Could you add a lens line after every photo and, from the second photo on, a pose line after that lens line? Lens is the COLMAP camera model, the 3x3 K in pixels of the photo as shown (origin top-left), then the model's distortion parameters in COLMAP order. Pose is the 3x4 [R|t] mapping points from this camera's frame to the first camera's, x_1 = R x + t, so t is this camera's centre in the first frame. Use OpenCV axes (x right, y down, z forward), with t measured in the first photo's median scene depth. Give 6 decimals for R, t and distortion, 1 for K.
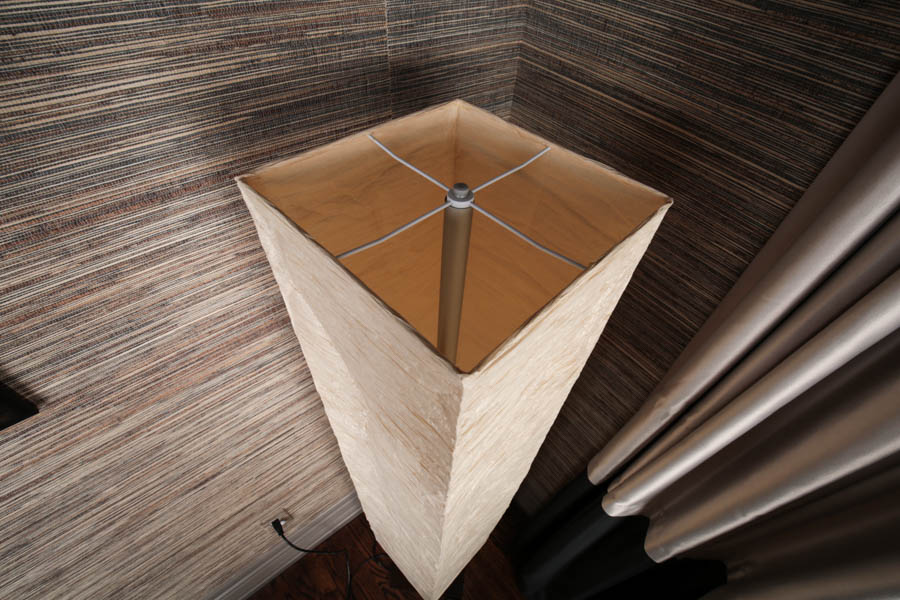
lens RADIAL K [[405.9, 0, 454.3], [0, 405.9, 300.7], [0, 0, 1]] dist [-0.031482, 0.002554]
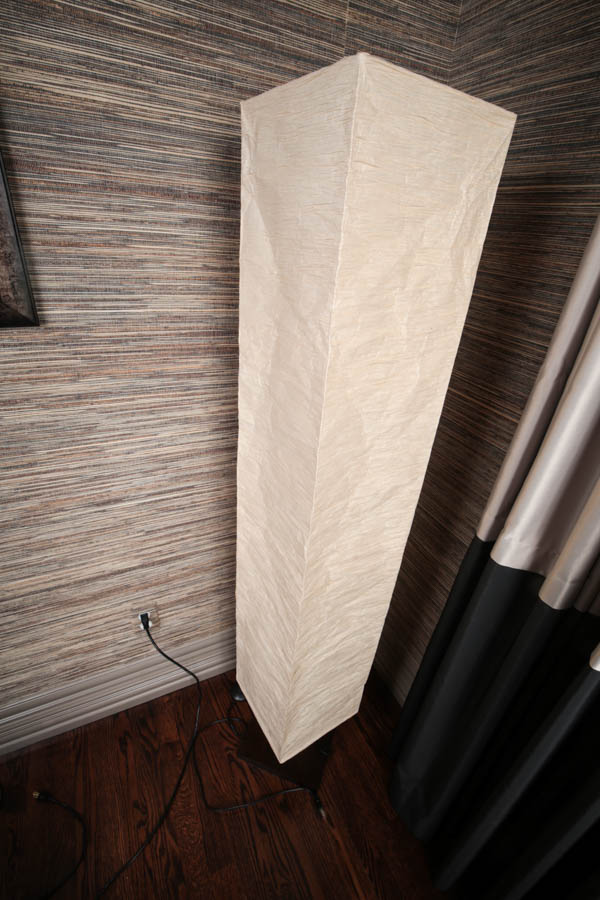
lens RADIAL K [[405.9, 0, 298.2], [0, 405.9, 453.4], [0, 0, 1]] dist [-0.031482, 0.002554]
pose [[0.971215, 0.123843, -0.203479, 0.150478], [-0.188055, 0.922946, -0.335865, 1.000088], [0.146205, 0.364462, 0.919669, 0.017859]]
